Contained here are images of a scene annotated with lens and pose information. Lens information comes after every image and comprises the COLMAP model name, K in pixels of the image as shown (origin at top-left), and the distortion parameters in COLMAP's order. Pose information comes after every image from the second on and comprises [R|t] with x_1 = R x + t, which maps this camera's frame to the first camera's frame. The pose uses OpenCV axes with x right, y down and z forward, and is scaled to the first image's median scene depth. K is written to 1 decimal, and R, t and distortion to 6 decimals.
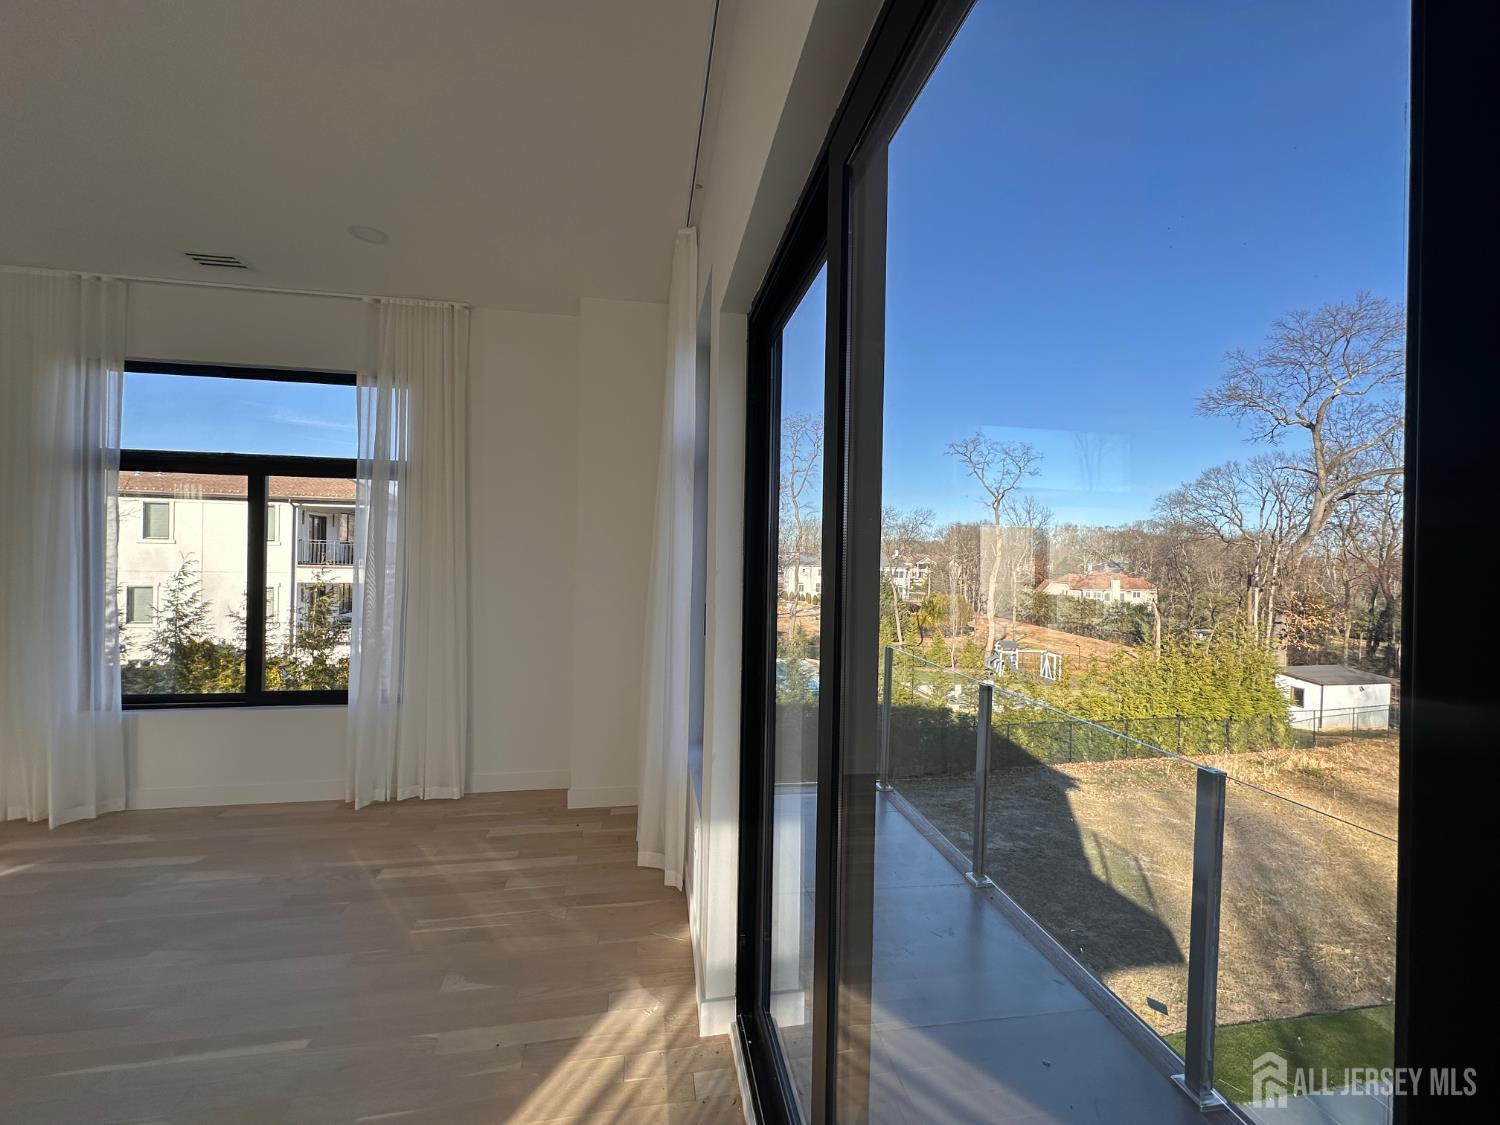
lens RADIAL K [[601.4, 0, 749.7], [0, 601.4, 557.0], [0, 0, 1]] dist [-0.000091, 0.000072]
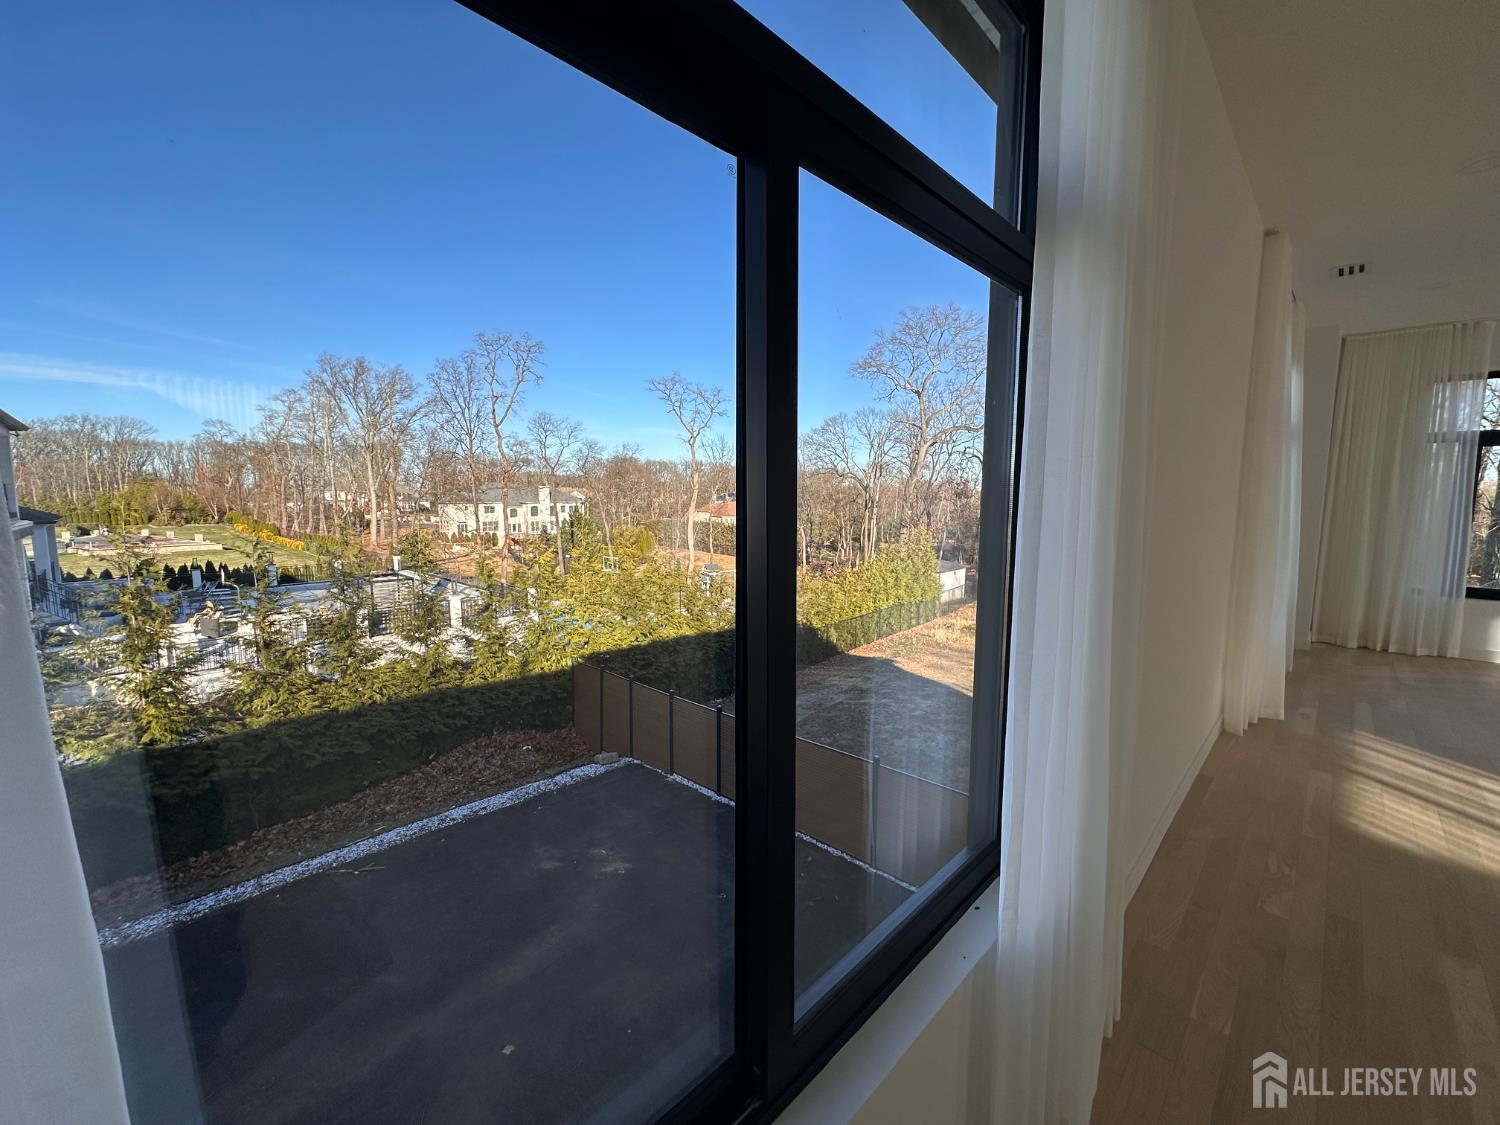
lens RADIAL K [[601.4, 0, 749.3], [0, 601.4, 565.7], [0, 0, 1]] dist [-0.000091, 0.000072]
pose [[0.815884, -0.087275, 0.571591, -0.205767], [0.014987, 0.991403, 0.129984, -0.005169], [-0.578021, -0.097485, 0.810178, 0.046733]]
